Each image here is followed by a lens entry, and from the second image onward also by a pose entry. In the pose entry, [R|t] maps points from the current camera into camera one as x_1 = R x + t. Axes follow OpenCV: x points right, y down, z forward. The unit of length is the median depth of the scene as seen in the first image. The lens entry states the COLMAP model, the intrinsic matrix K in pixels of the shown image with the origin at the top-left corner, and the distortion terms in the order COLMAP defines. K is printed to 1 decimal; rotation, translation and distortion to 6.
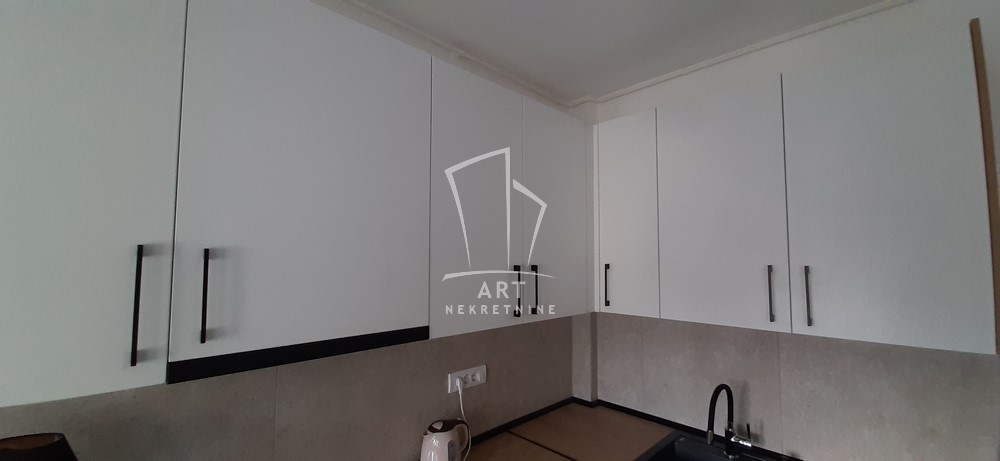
lens RADIAL K [[389.3, 0, 515.5], [0, 389.3, 232.6], [0, 0, 1]] dist [0.010040, -0.012430]
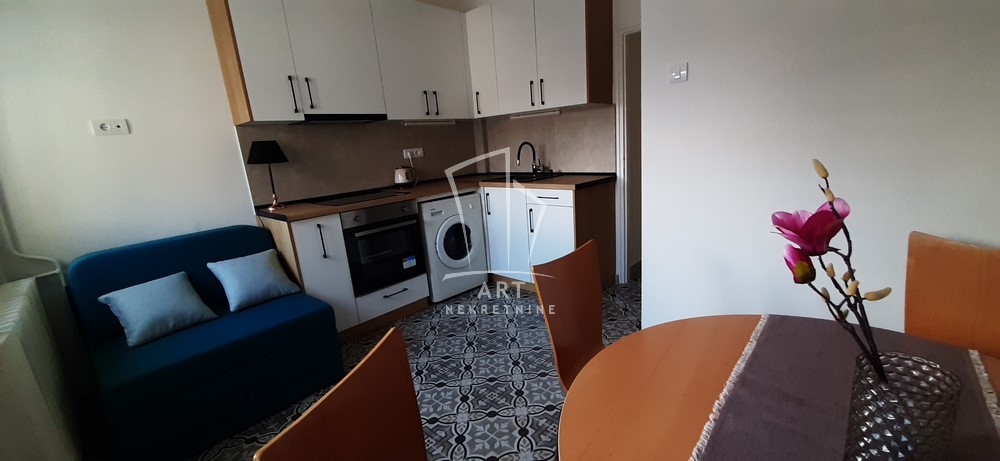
lens RADIAL K [[389.3, 0, 515.5], [0, 389.3, 232.6], [0, 0, 1]] dist [0.010040, -0.012430]
pose [[0.996324, -0.080877, 0.028254, 0.336924], [0.068667, 0.951110, 0.301121, 0.190034], [-0.051227, -0.298074, 0.953167, -1.180796]]
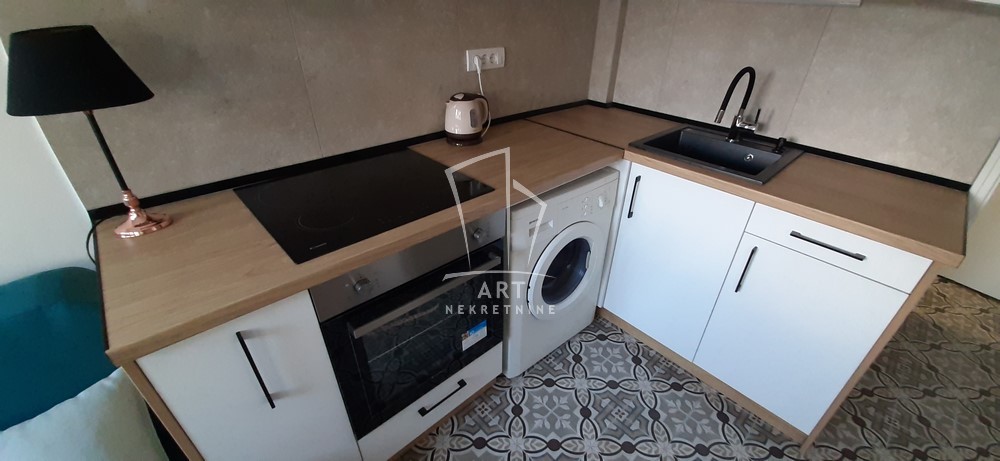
lens RADIAL K [[389.3, 0, 515.5], [0, 389.3, 232.6], [0, 0, 1]] dist [0.010040, -0.012430]
pose [[0.998985, 0.042731, -0.014226, -0.016673], [-0.026576, 0.814328, 0.579797, 0.163120], [0.036360, -0.578830, 0.814637, -0.044559]]
